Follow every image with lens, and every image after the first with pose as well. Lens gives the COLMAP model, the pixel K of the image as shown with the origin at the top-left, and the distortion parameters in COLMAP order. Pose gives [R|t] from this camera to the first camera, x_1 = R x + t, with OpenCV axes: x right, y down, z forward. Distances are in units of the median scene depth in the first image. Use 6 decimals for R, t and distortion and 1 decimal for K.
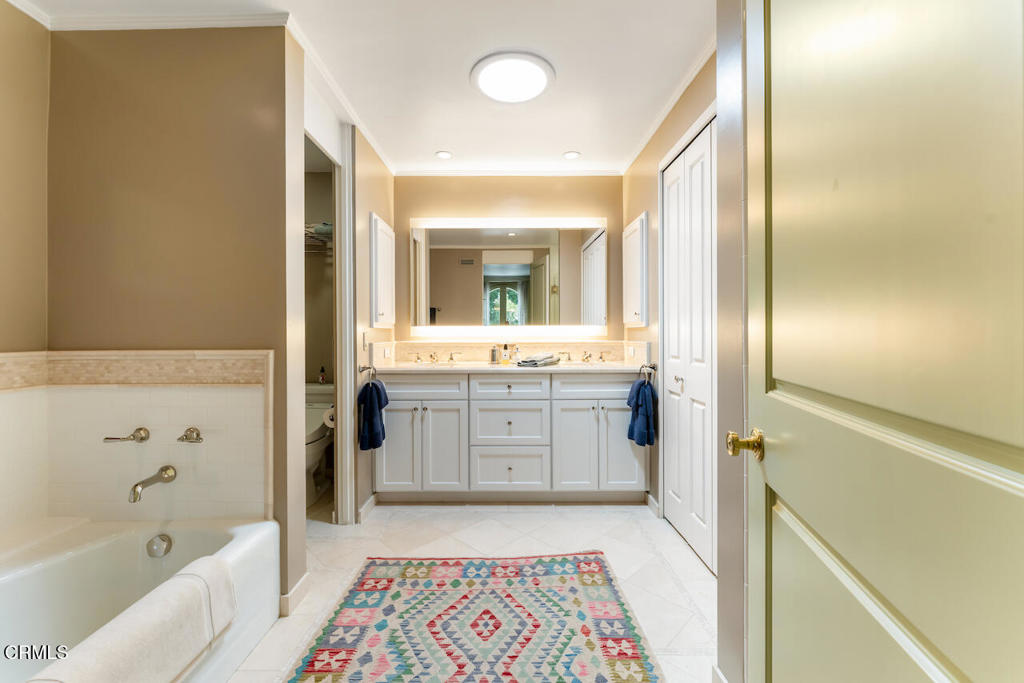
lens RADIAL K [[412.5, 0, 510.4], [0, 412.5, 332.9], [0, 0, 1]] dist [-0.001840, -0.000496]
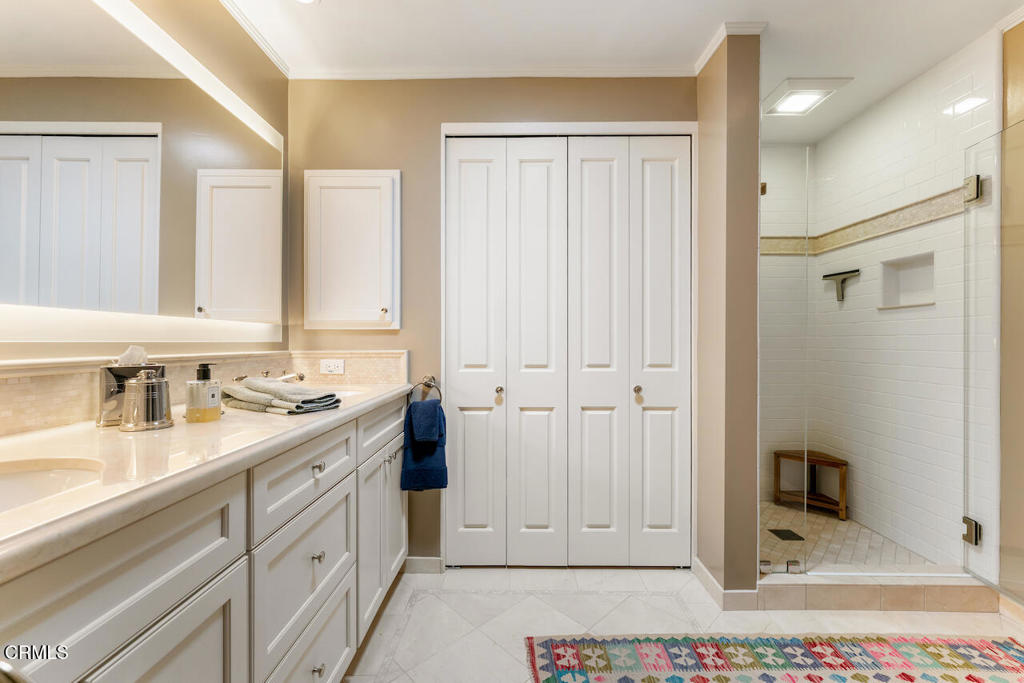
lens RADIAL K [[412.5, 0, 481.9], [0, 412.5, 351.8], [0, 0, 1]] dist [-0.001840, -0.000496]
pose [[0.013456, -0.001067, 0.999909, -0.409183], [-0.005965, 0.999982, 0.001148, 0.017404], [-0.999892, -0.005980, 0.013450, 0.857022]]
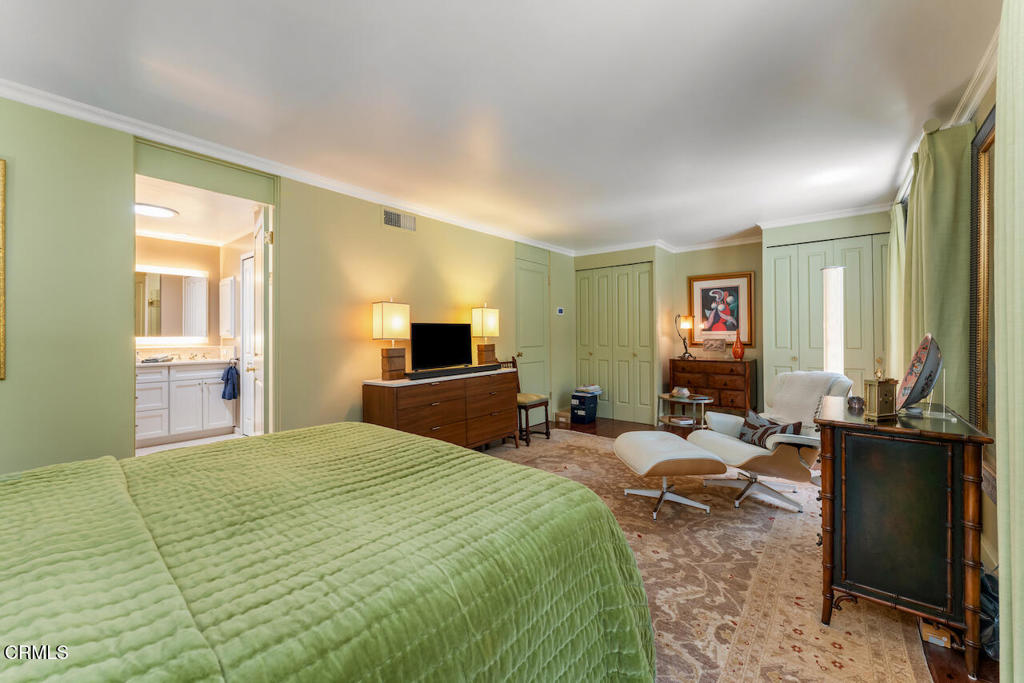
lens RADIAL K [[412.5, 0, 510.4], [0, 412.5, 334.4], [0, 0, 1]] dist [-0.001840, -0.000496]
pose [[0.639555, -0.000347, 0.768745, -0.309730], [0.002998, 0.999993, -0.002042, -0.024335], [-0.768740, 0.003611, 0.639552, -1.182179]]
